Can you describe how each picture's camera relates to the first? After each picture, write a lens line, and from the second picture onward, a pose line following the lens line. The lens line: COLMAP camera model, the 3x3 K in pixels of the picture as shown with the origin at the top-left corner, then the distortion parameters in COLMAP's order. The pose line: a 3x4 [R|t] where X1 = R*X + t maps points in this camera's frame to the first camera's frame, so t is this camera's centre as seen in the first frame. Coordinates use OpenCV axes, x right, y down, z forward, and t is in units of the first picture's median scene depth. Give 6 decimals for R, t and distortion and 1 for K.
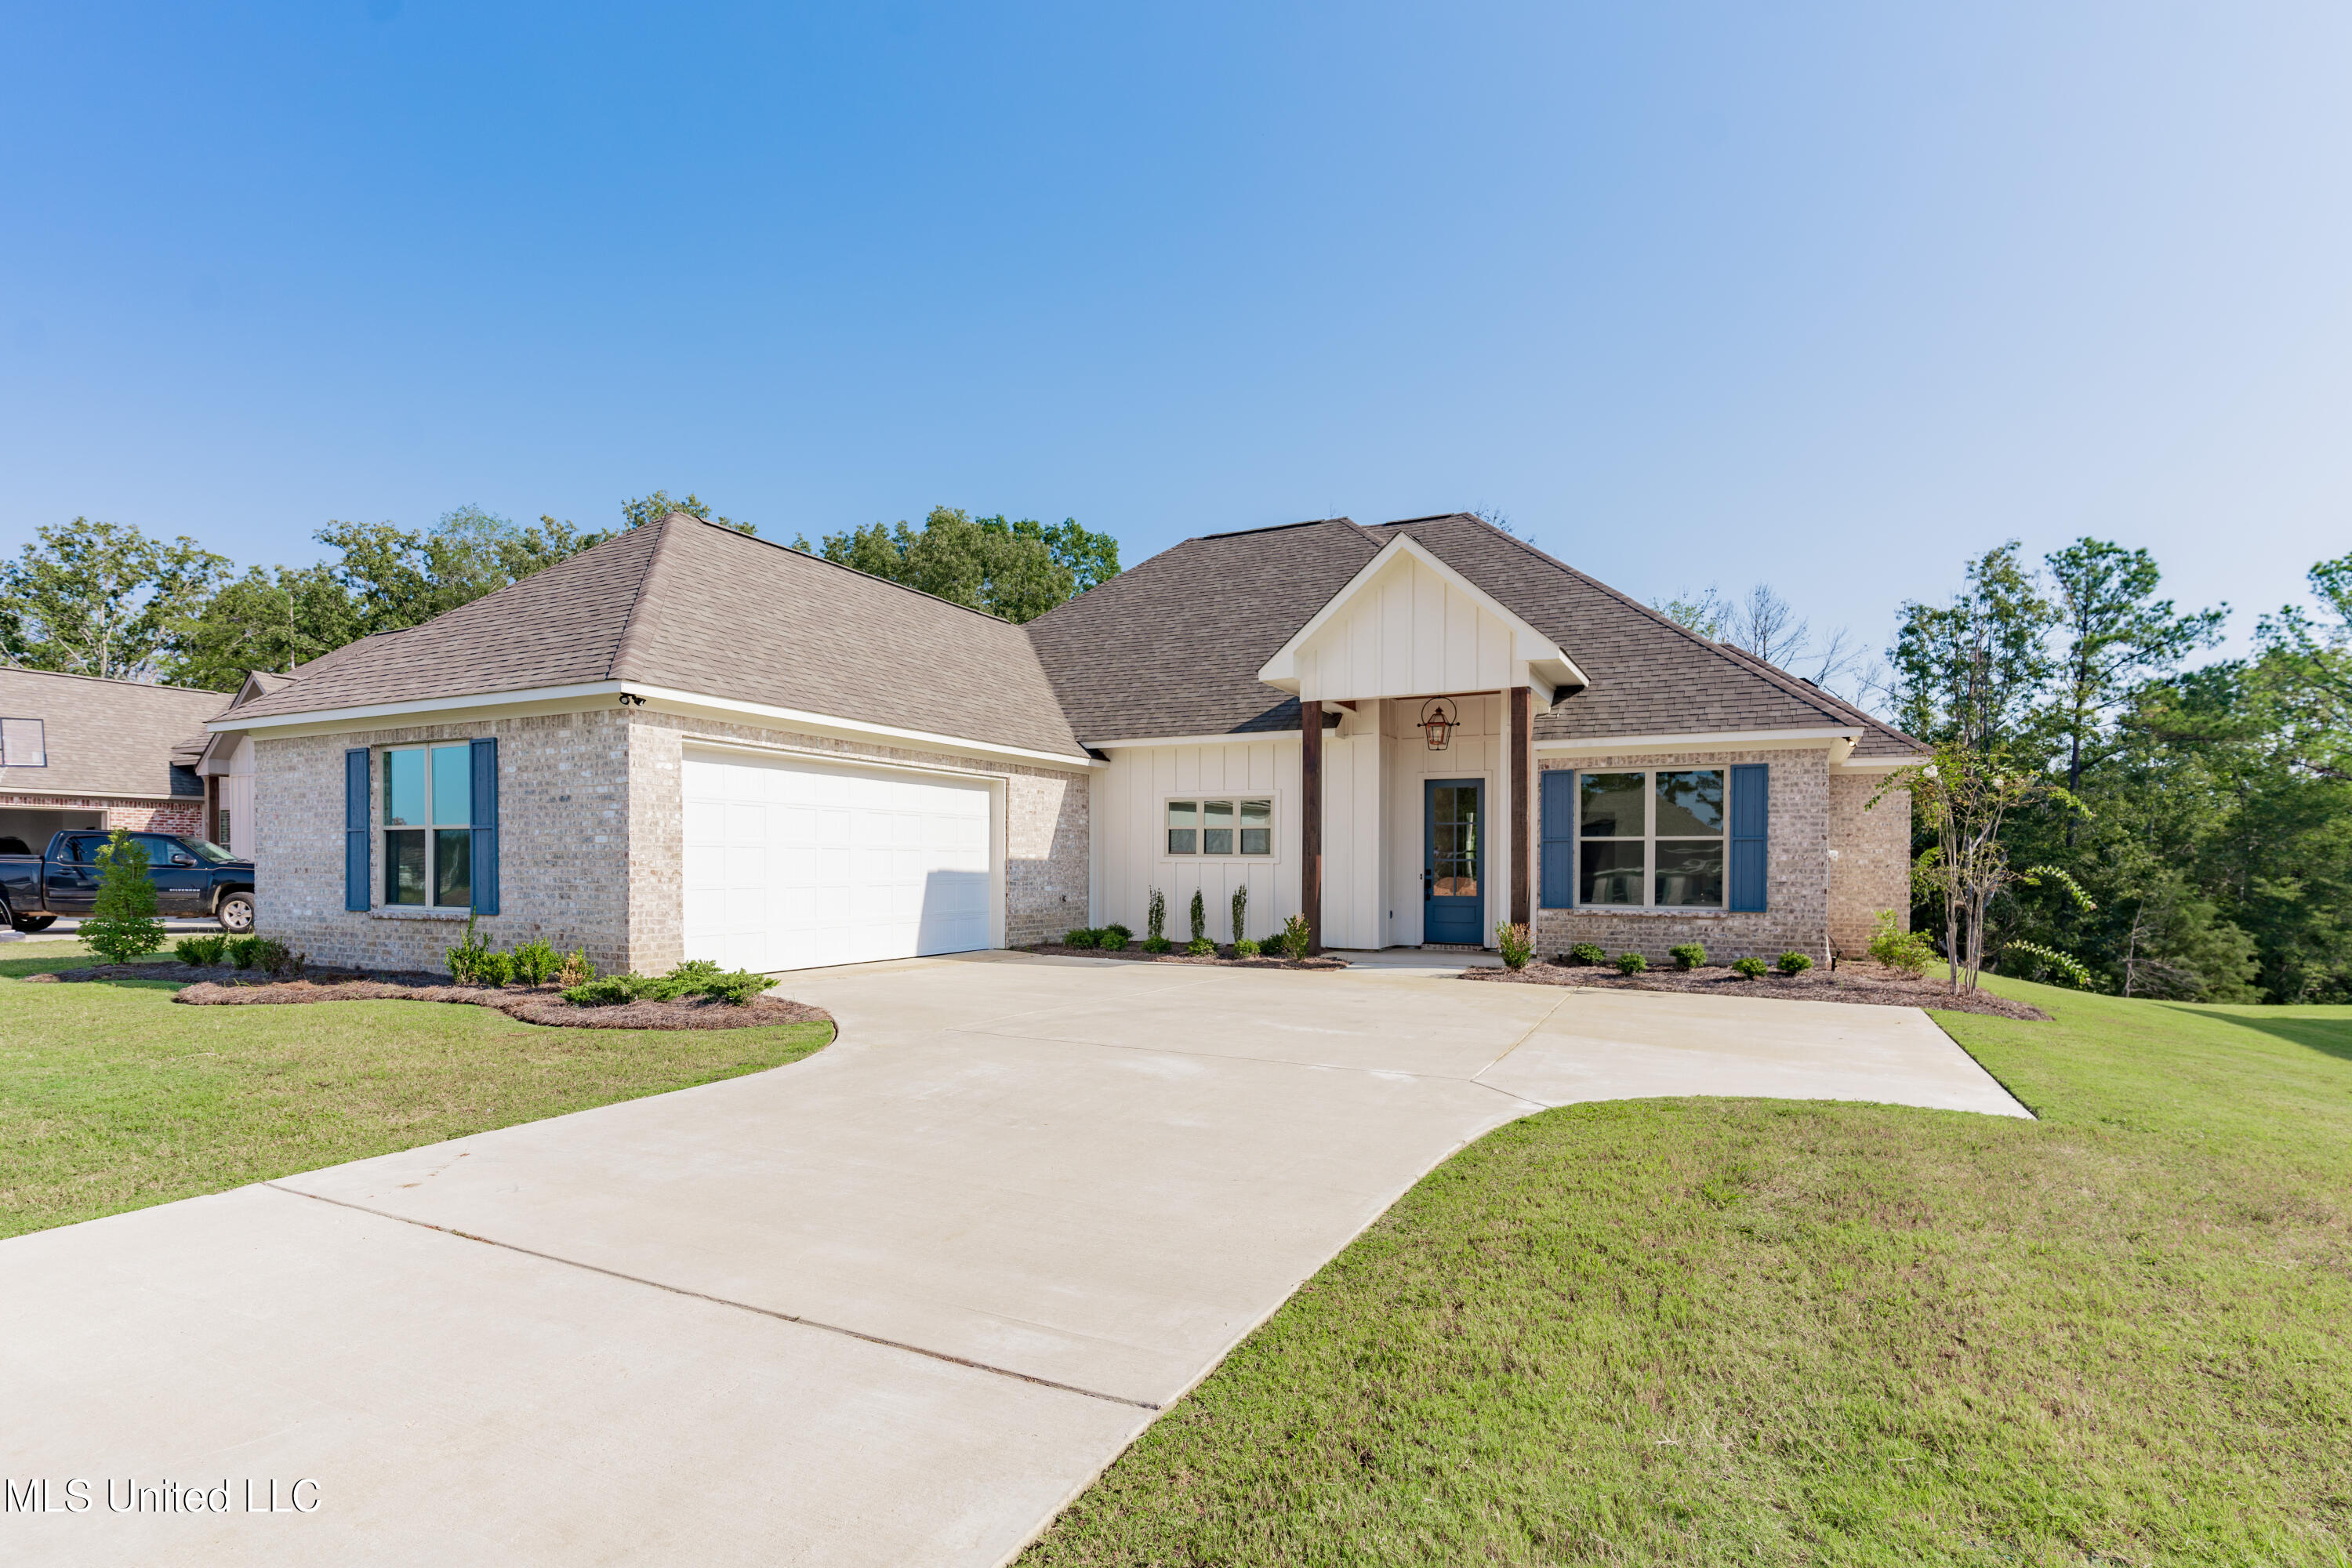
lens RADIAL K [[1096.1, 0, 1217.1], [0, 1096.1, 885.4], [0, 0, 1]] dist [-0.001177, 0.006161]
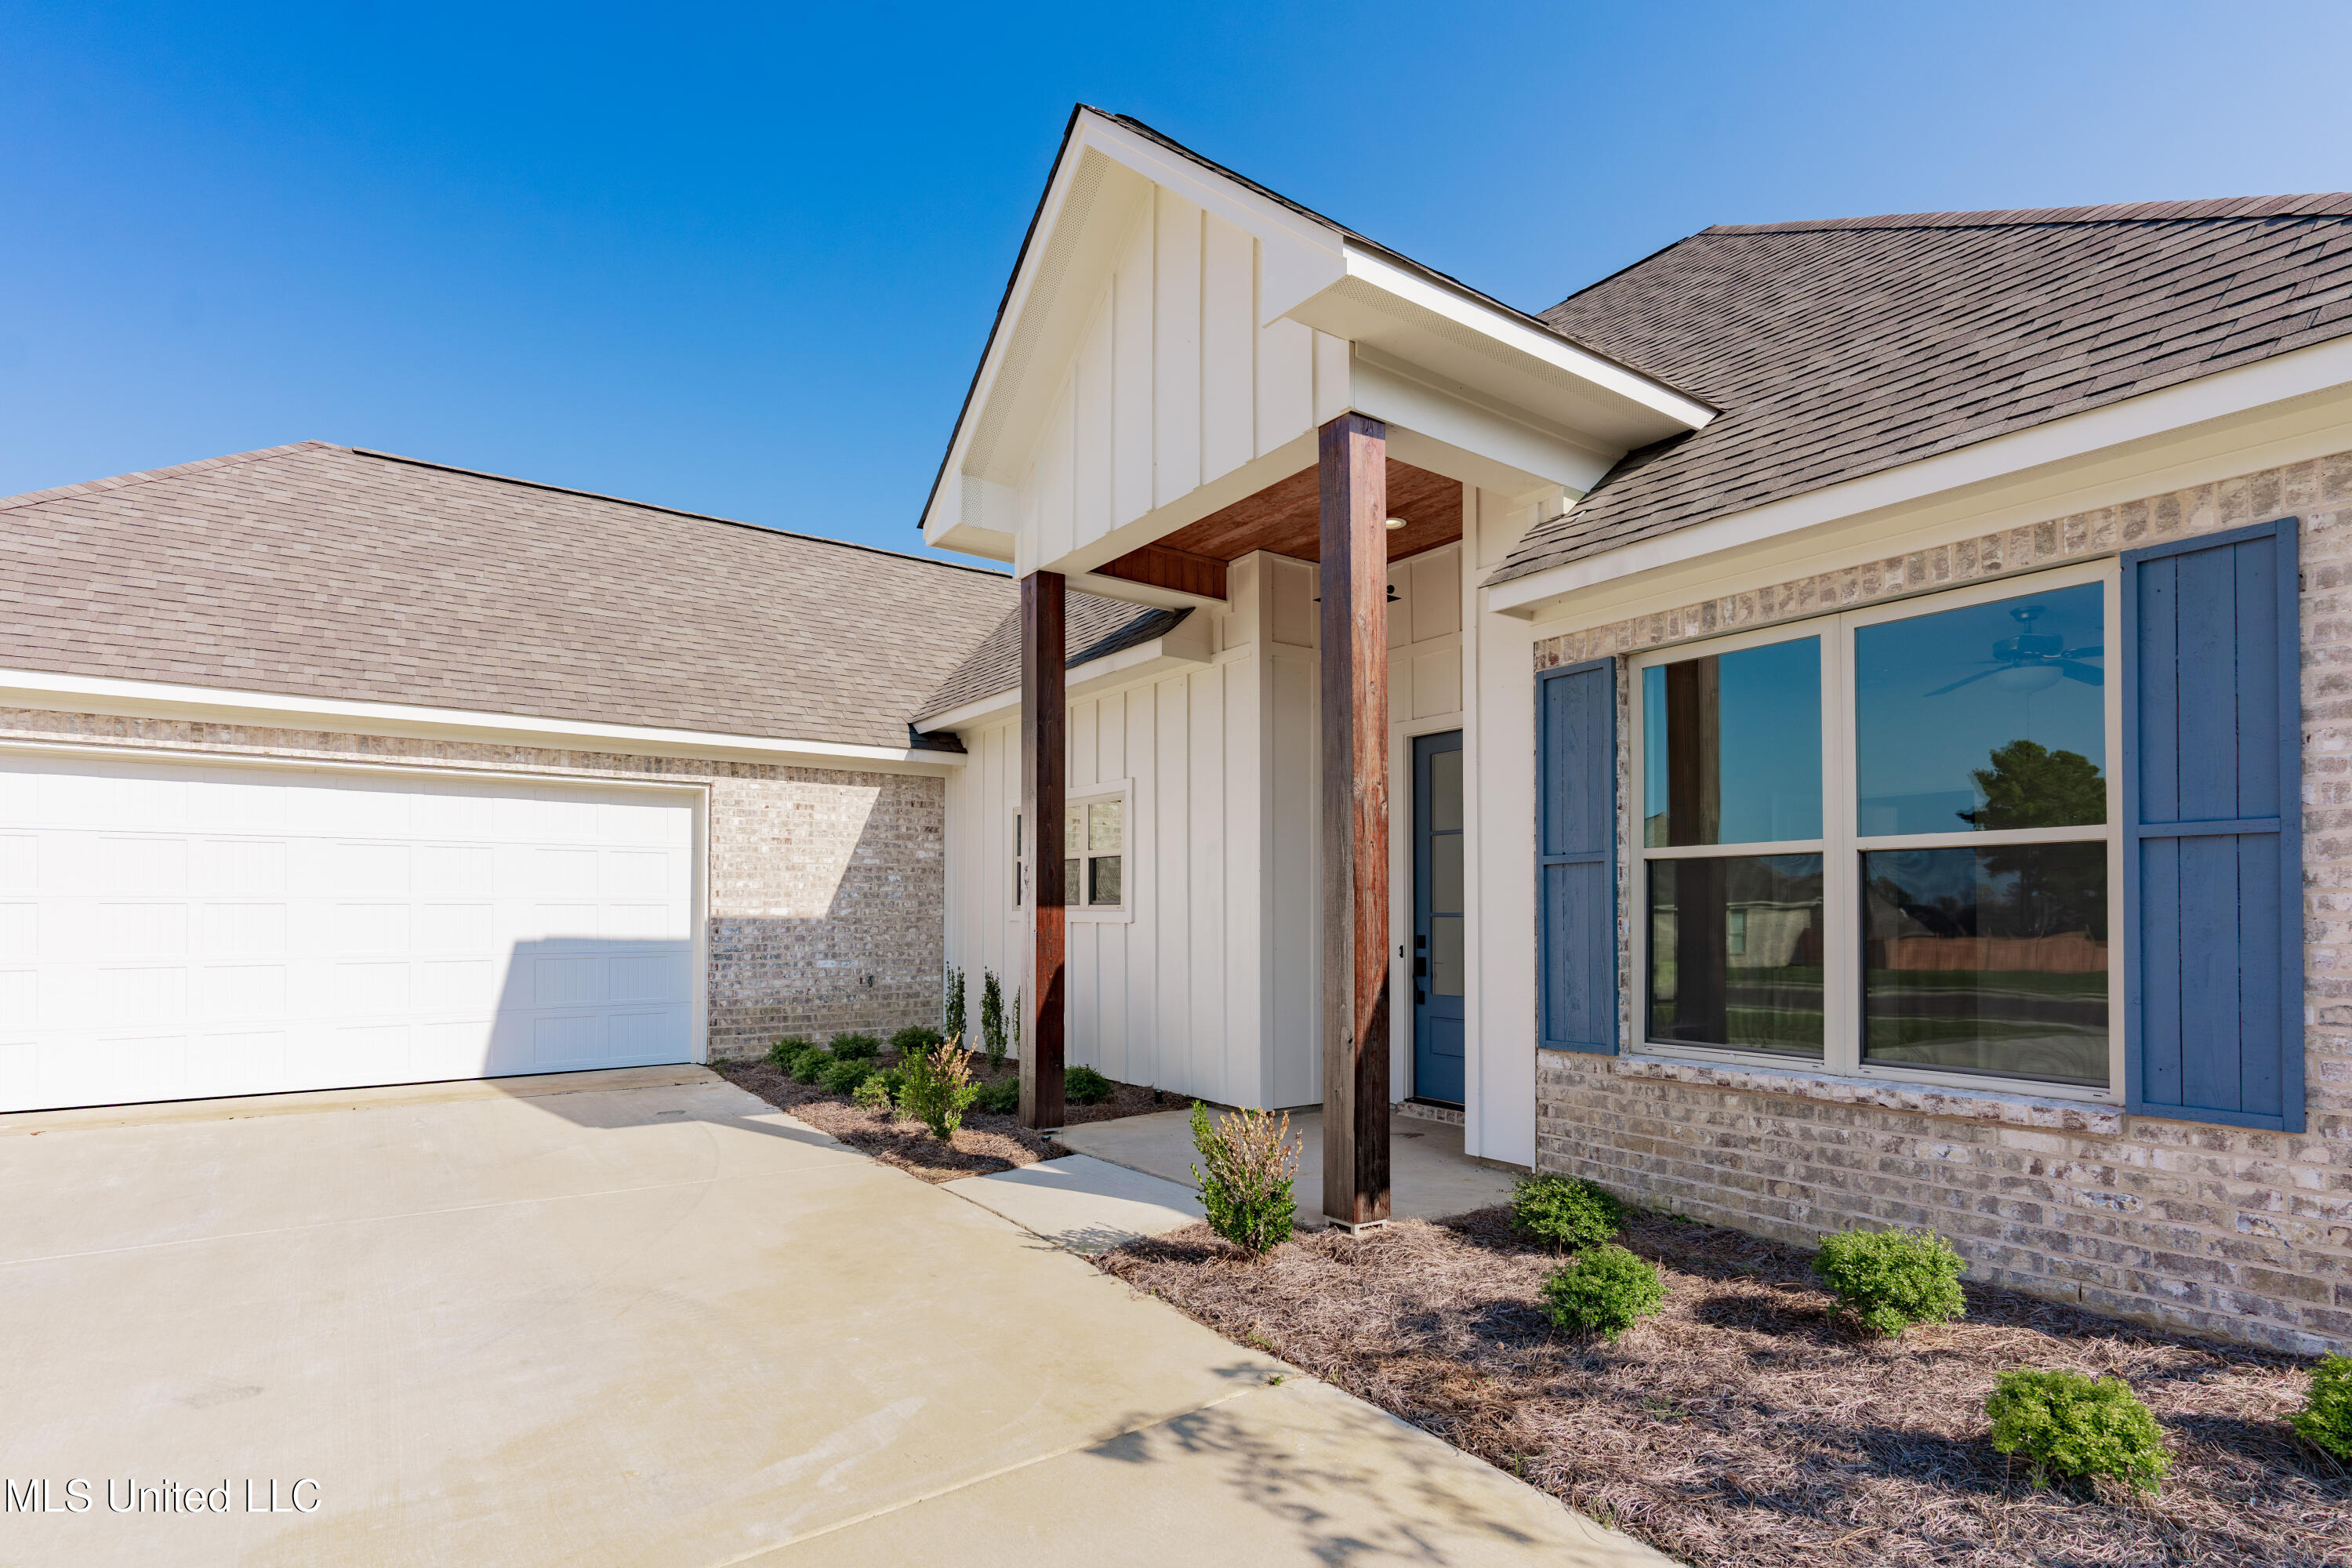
lens RADIAL K [[1114.8, 0, 1229.6], [0, 1114.8, 904.3], [0, 0, 1]] dist [-0.000573, -0.000047]
pose [[0.887604, -0.009285, -0.460513, 0.374723], [-0.003000, 0.999659, -0.025937, -0.016991], [0.460597, 0.024403, 0.887274, 0.623437]]
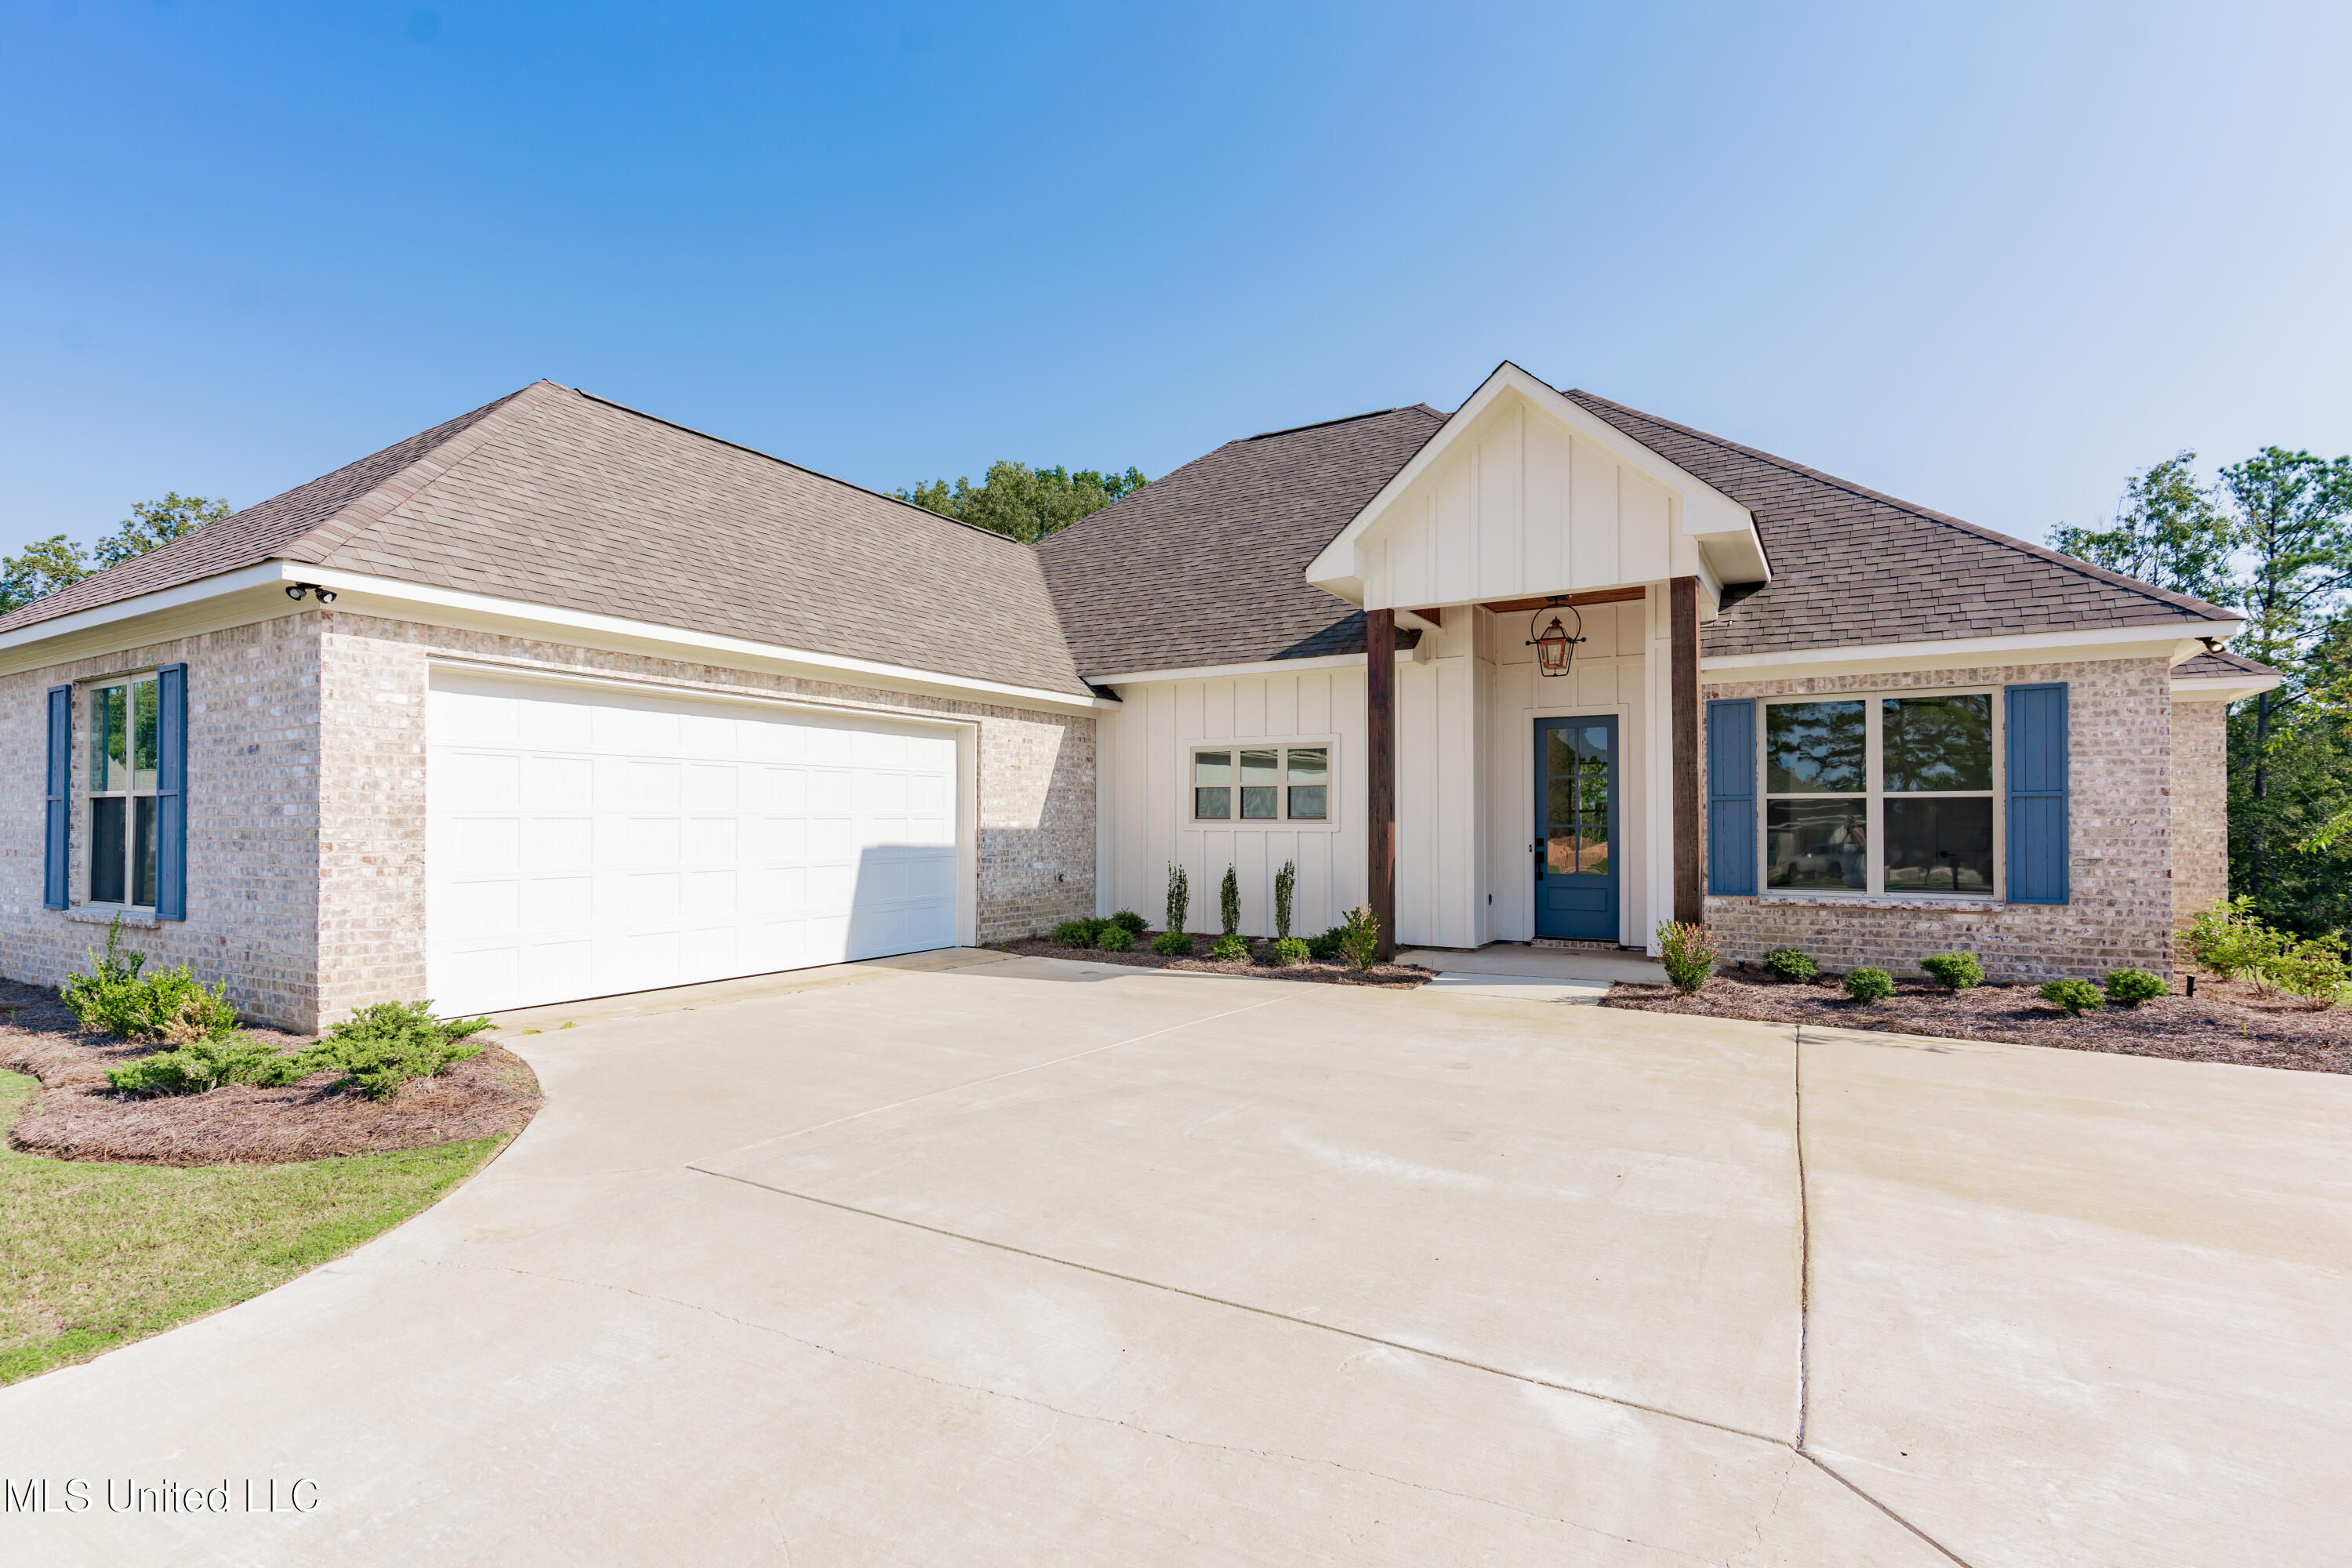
lens RADIAL K [[1084.1, 0, 1211.6], [0, 1084.1, 816.9], [0, 0, 1]] dist [0.001610, 0.000301]
pose [[0.997302, -0.006239, -0.073137, 0.026732], [0.004496, 0.999703, -0.023967, -0.014207], [0.073265, 0.023573, 0.997034, 0.278839]]
